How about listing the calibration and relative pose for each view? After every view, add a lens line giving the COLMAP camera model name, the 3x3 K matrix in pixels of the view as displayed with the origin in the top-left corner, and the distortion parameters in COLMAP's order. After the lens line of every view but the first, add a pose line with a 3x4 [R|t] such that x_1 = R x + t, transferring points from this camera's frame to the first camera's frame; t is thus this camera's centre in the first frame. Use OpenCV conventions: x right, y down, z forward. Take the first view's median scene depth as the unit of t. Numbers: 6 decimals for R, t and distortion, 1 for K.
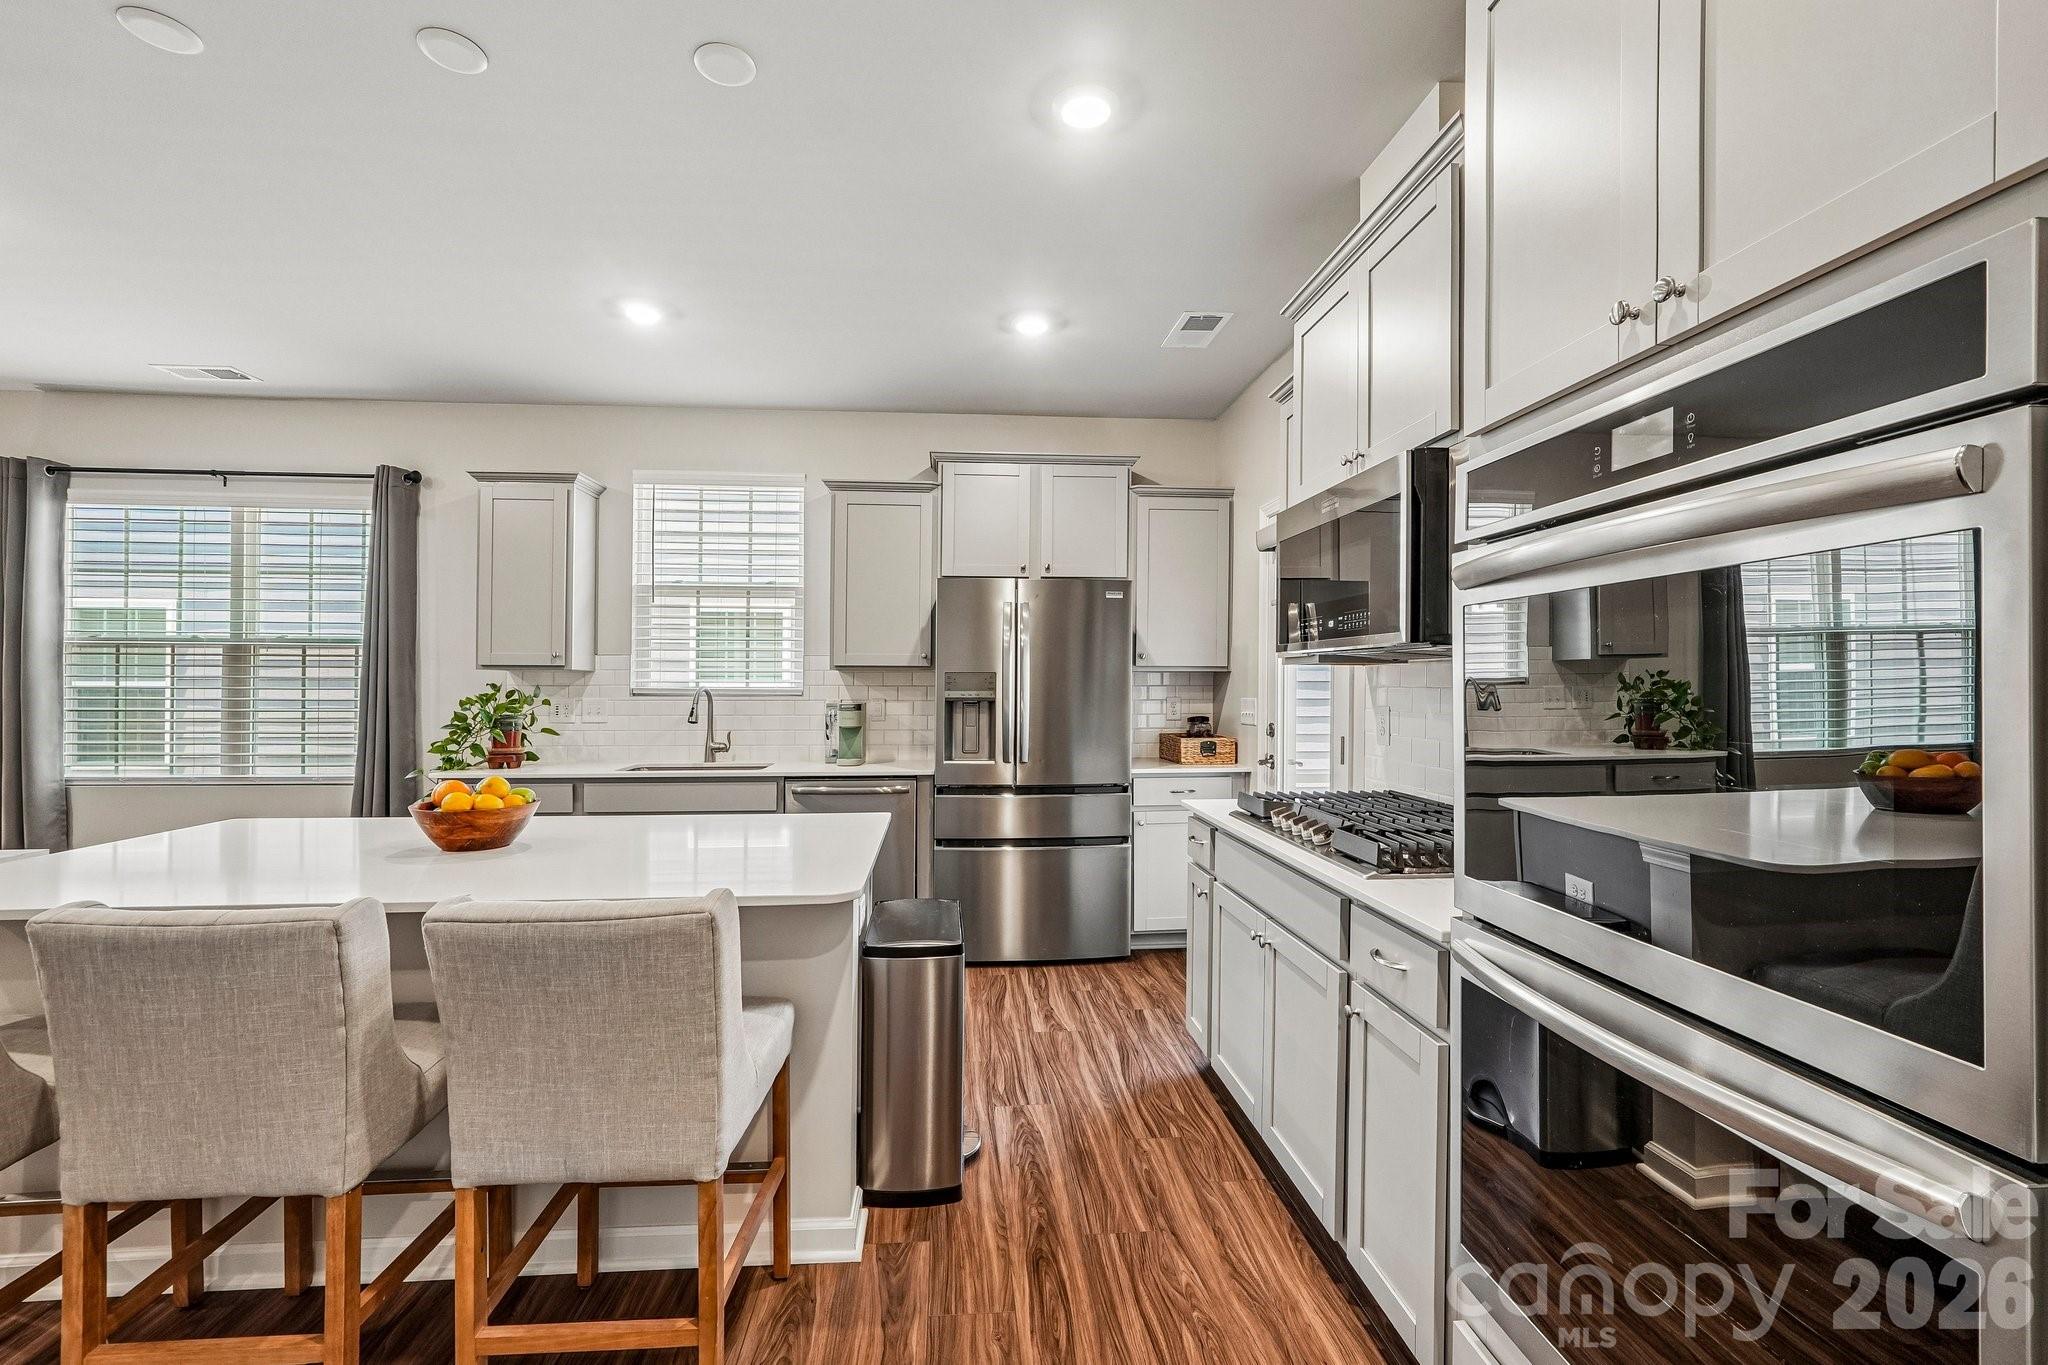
lens RADIAL K [[886.6, 0, 978.8], [0, 886.6, 676.9], [0, 0, 1]] dist [0.001092, 0.000914]
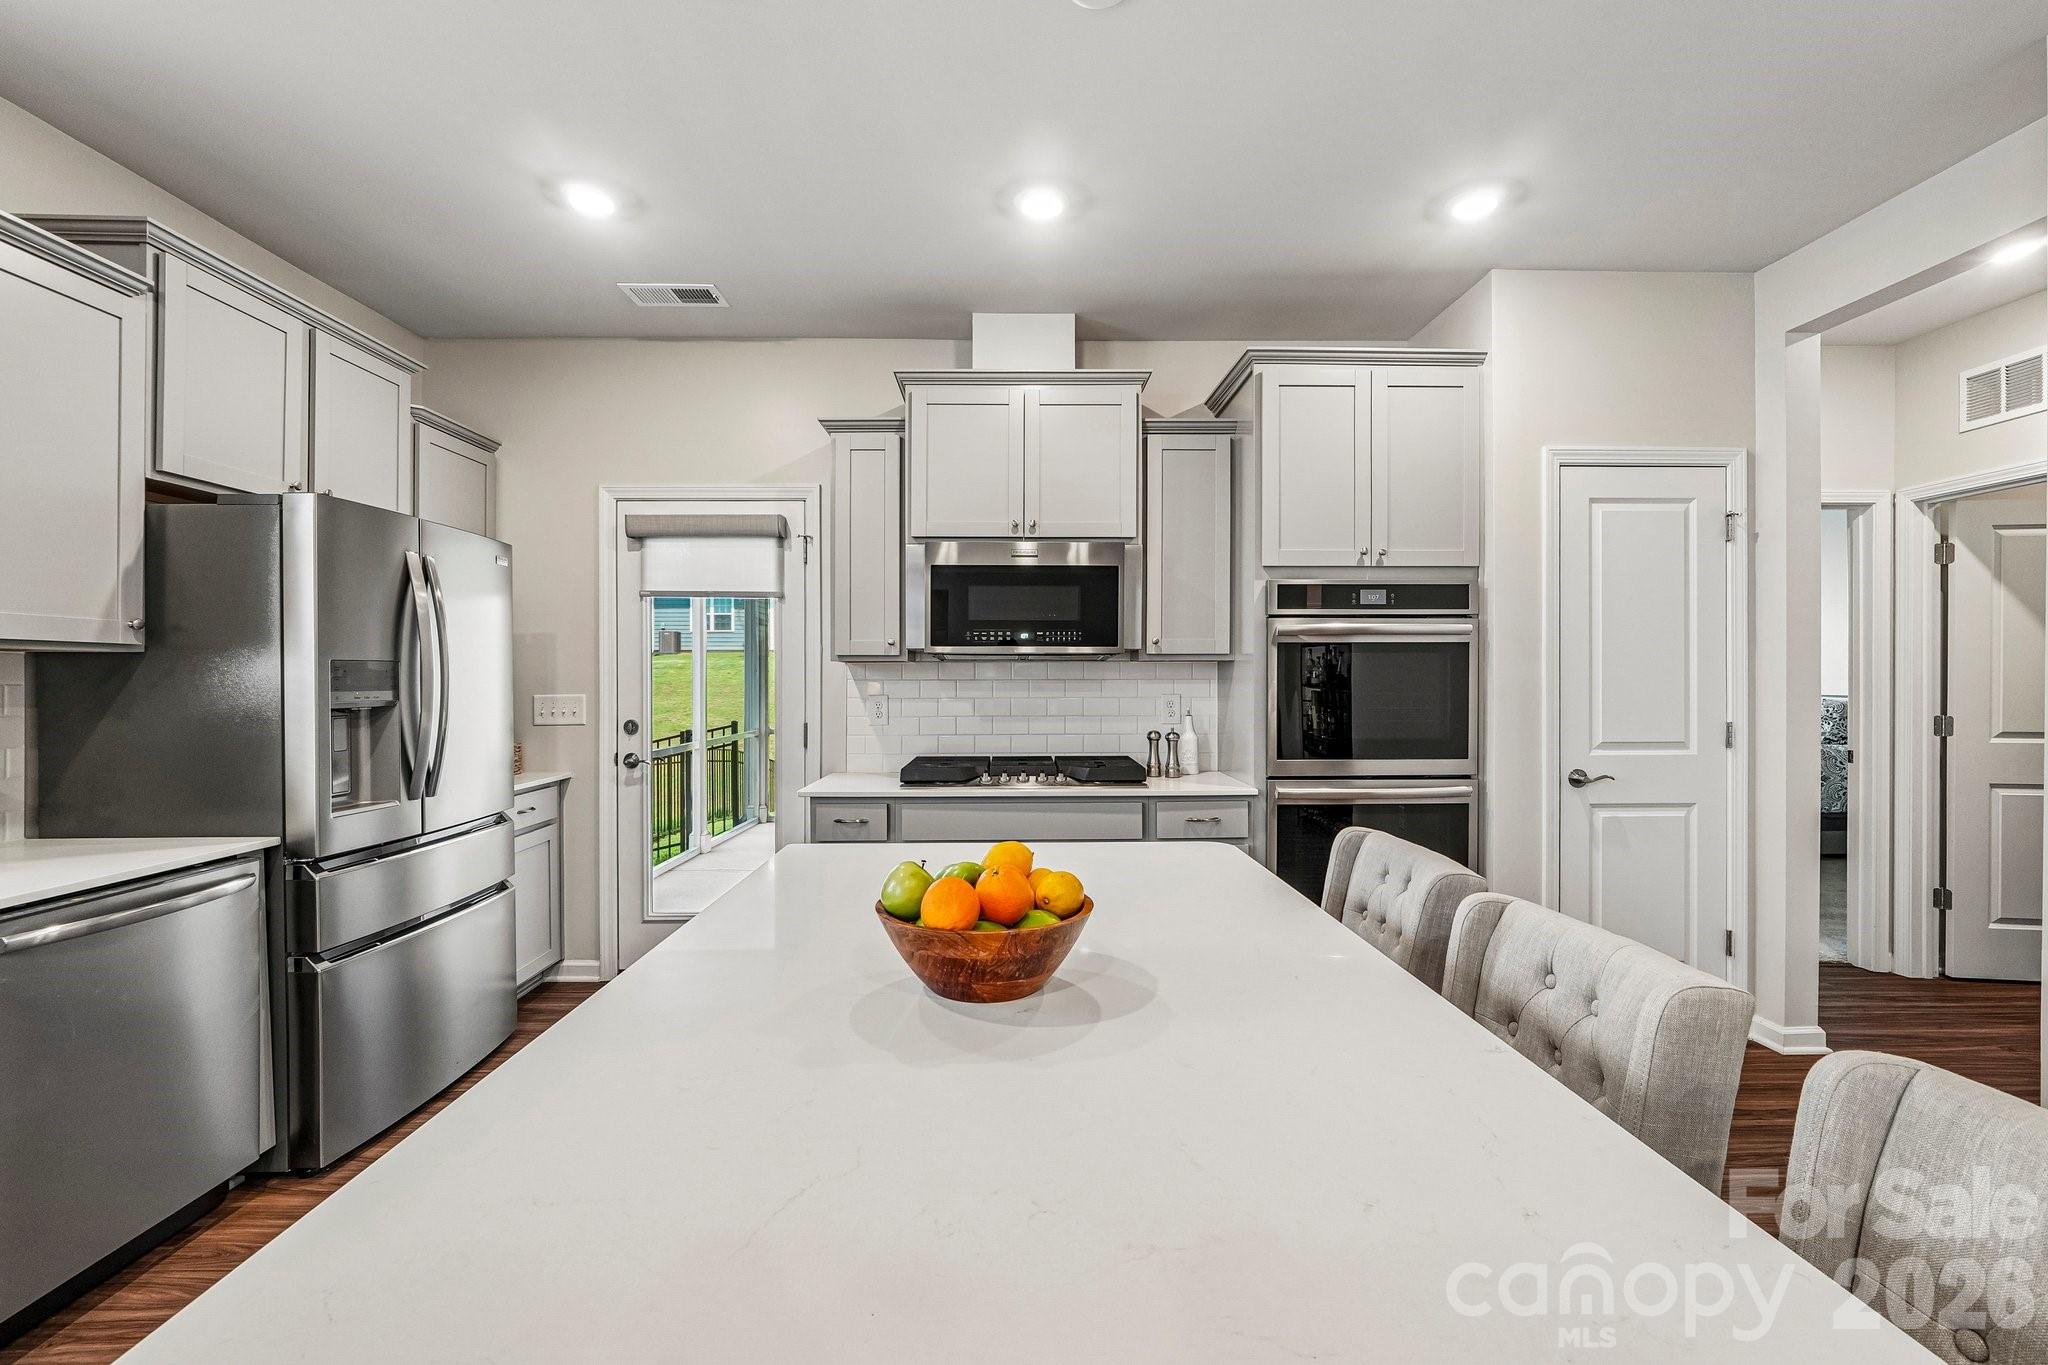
lens RADIAL K [[889.4, 0, 1057.2], [0, 889.4, 675.5], [0, 0, 1]] dist [-0.011976, 0.000244]
pose [[0.023932, -0.000626, 0.999713, -0.546232], [-0.003668, 0.999993, 0.000714, 0.002198], [-0.999707, -0.003684, 0.023930, 0.469087]]
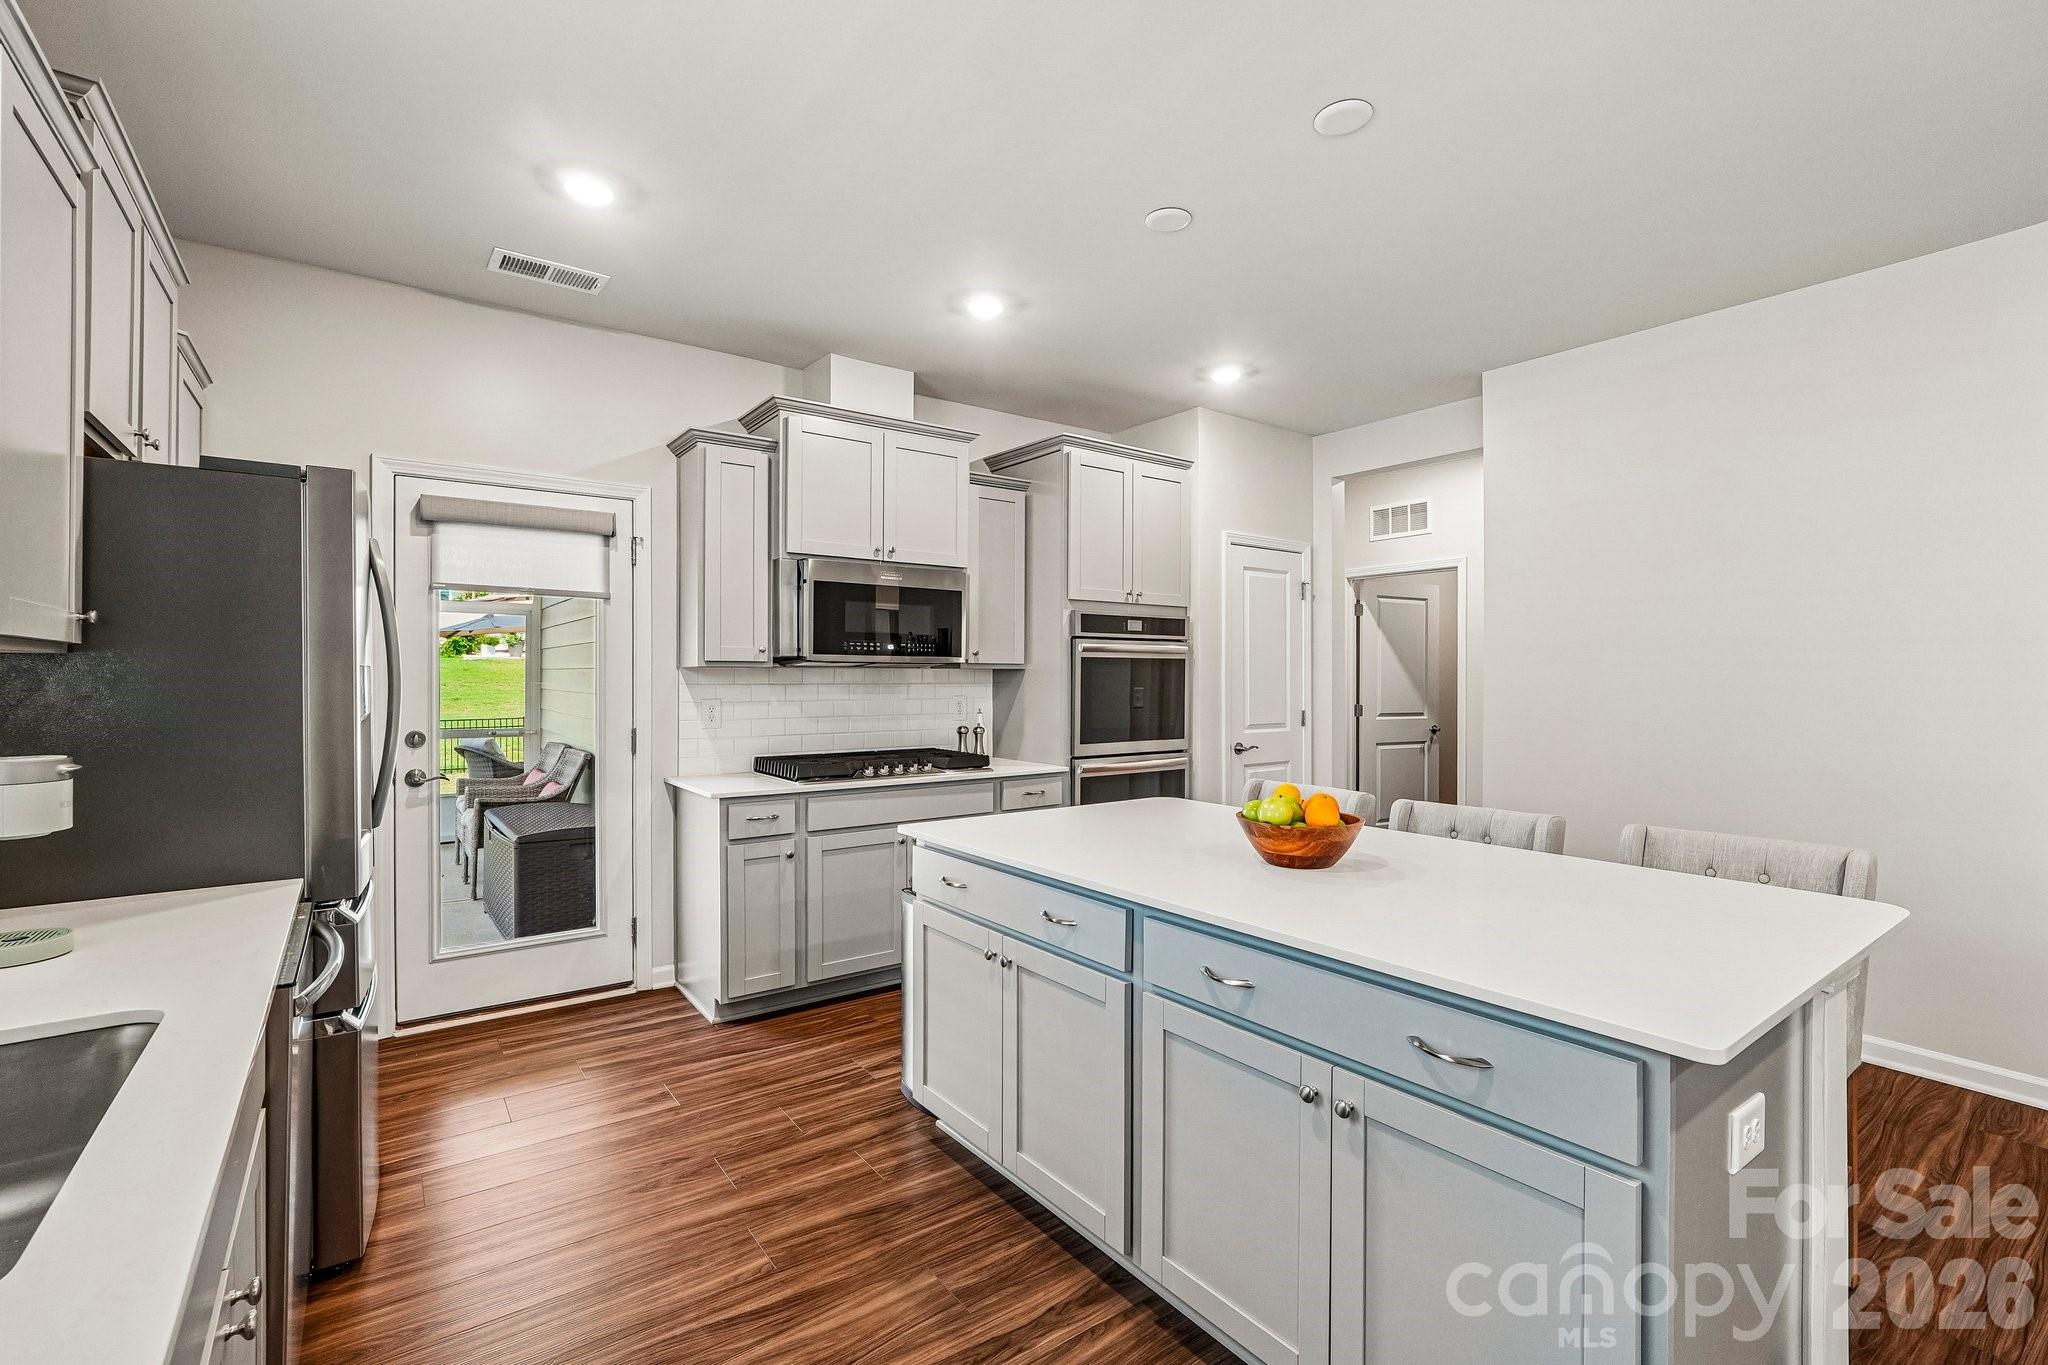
lens RADIAL K [[875.3, 0, 1043.0], [0, 875.3, 676.3], [0, 0, 1]] dist [-0.020550, 0.000285]
pose [[-0.553558, -0.003228, 0.832804, -0.590361], [-0.008169, 0.999965, -0.001554, -0.001710], [-0.832771, -0.007663, -0.553565, 0.863326]]
